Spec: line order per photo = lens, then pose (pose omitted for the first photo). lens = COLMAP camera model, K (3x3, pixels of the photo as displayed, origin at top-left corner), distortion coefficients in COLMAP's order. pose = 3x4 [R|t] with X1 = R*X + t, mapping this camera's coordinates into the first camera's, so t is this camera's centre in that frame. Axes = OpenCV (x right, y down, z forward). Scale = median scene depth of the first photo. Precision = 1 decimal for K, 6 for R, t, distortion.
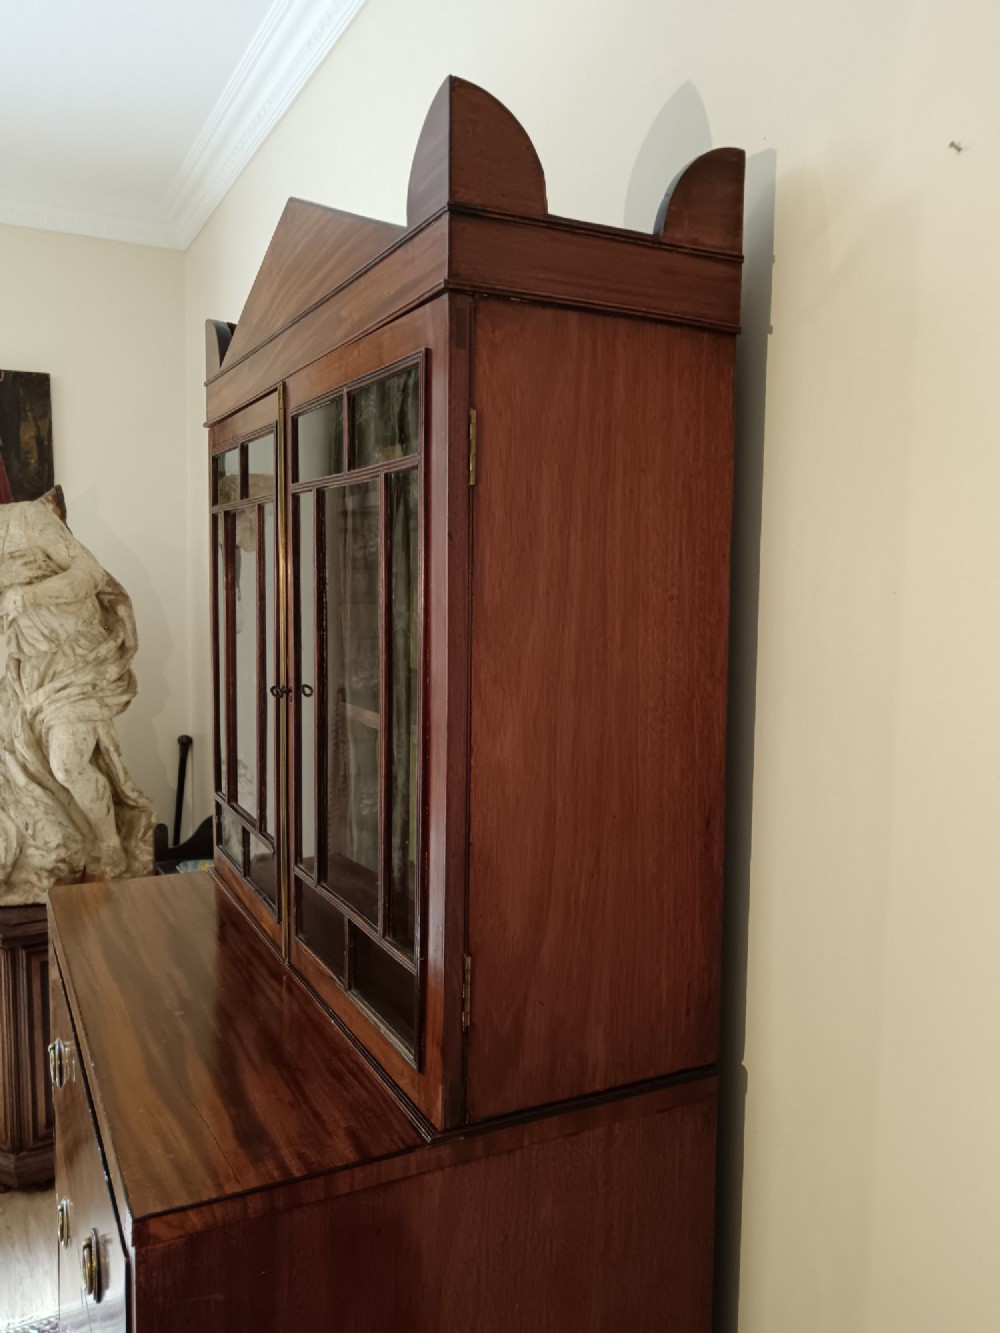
lens RADIAL K [[1043.5, 0, 507.0], [0, 1043.5, 664.8], [0, 0, 1]] dist [-0.003584, -0.009408]
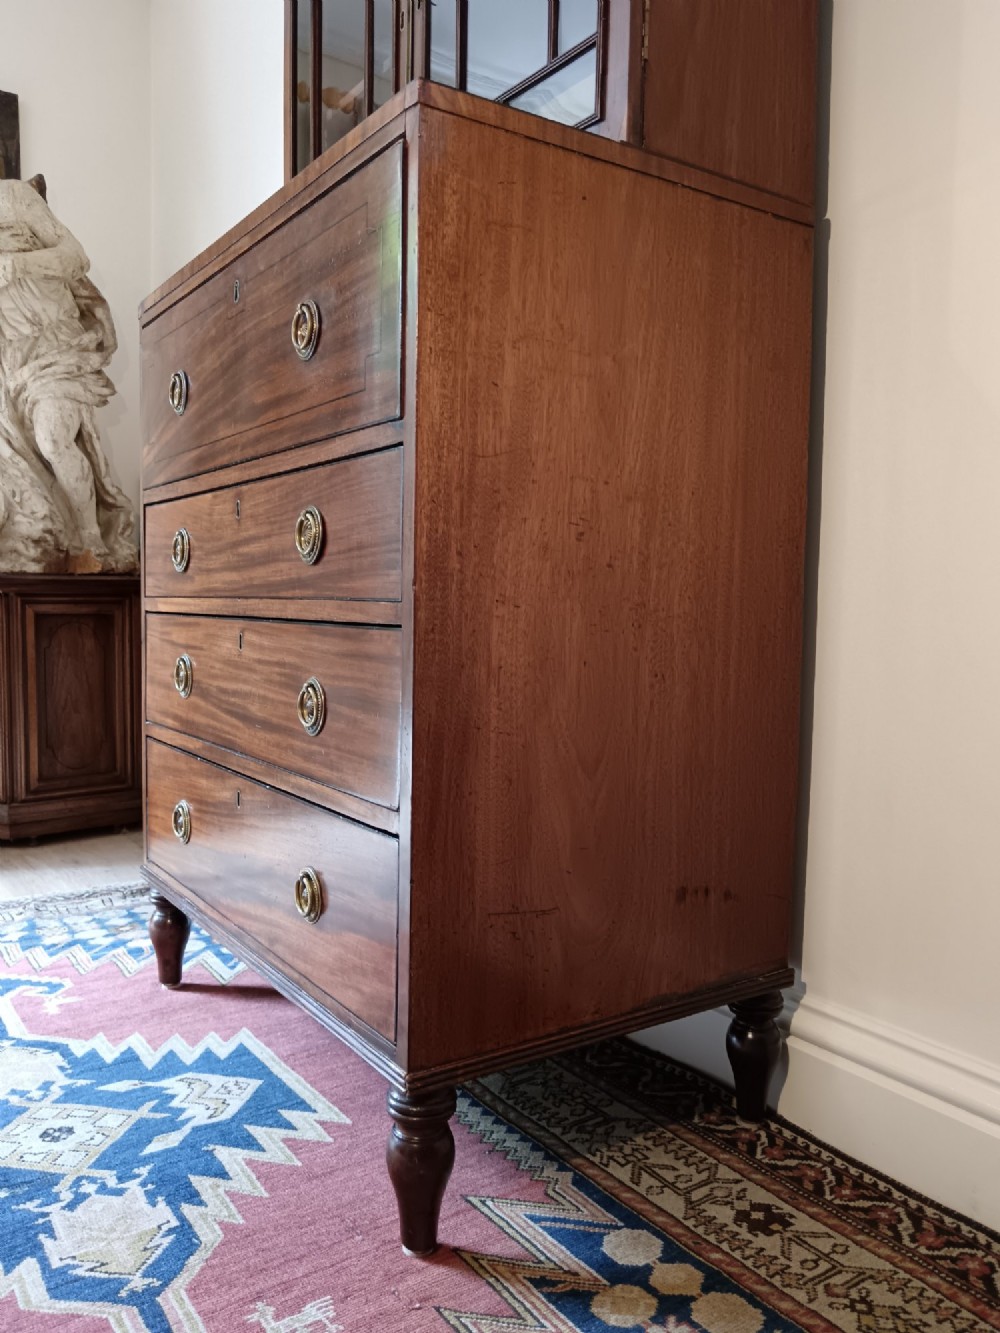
lens RADIAL K [[1043.5, 0, 507.0], [0, 1043.5, 664.8], [0, 0, 1]] dist [-0.003584, -0.009408]
pose [[0.992014, -0.008125, 0.125869, -0.112390], [0.010358, 0.999800, -0.017097, 0.335655], [-0.125705, 0.018264, 0.991900, -0.058306]]
